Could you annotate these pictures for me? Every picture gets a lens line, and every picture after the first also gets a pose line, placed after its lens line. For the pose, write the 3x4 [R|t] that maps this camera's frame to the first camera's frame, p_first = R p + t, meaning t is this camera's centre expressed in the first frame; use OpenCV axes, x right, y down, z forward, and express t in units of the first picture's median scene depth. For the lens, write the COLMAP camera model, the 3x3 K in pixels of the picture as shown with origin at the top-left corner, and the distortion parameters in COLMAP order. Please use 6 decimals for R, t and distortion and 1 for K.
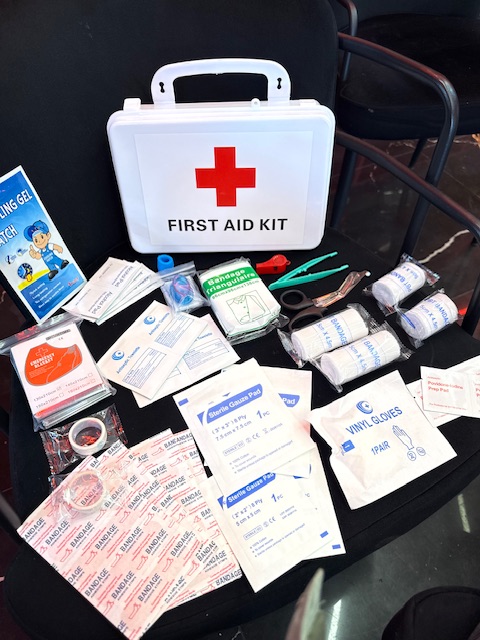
lens RADIAL K [[461.3, 0, 240.0], [0, 461.3, 320.0], [0, 0, 1]] dist [-0.002949, -0.010980]
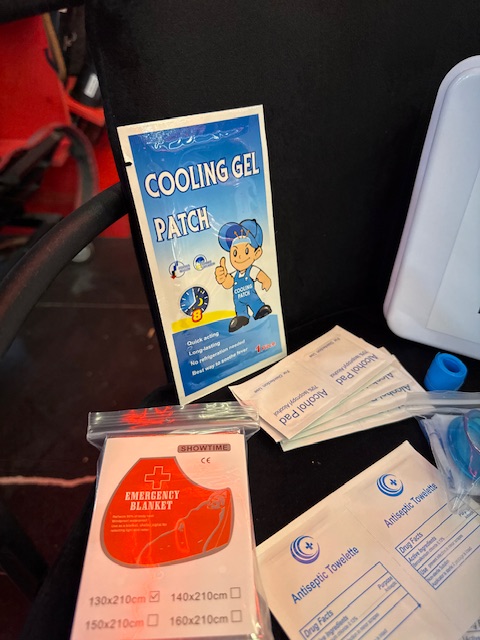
lens RADIAL K [[461.3, 0, 240.0], [0, 461.3, 320.0], [0, 0, 1]] dist [-0.002949, -0.010980]
pose [[0.886877, 0.310748, -0.341886, -0.229314], [-0.361741, 0.927378, -0.095469, -0.054094], [0.287391, 0.208343, 0.934880, 0.516603]]
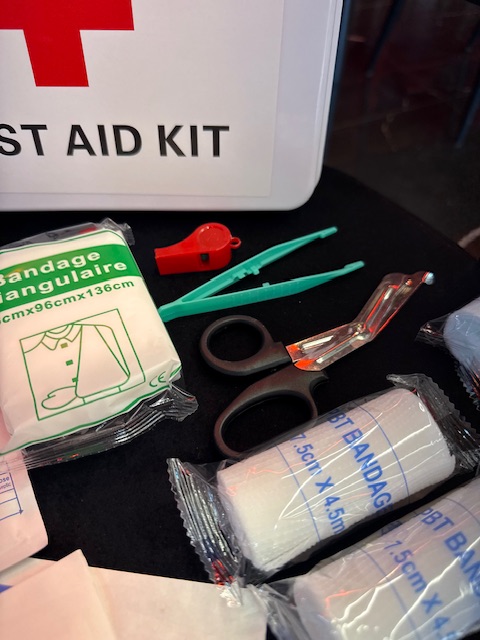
lens RADIAL K [[493.5, 0, 240.0], [0, 493.5, 320.0], [0, 0, 1]] dist [-0.046060, -0.002680]
pose [[0.999551, 0.019944, 0.022351, 0.115915], [-0.020802, 0.999028, 0.038852, -0.082176], [-0.021555, -0.039300, 0.998995, 0.643483]]
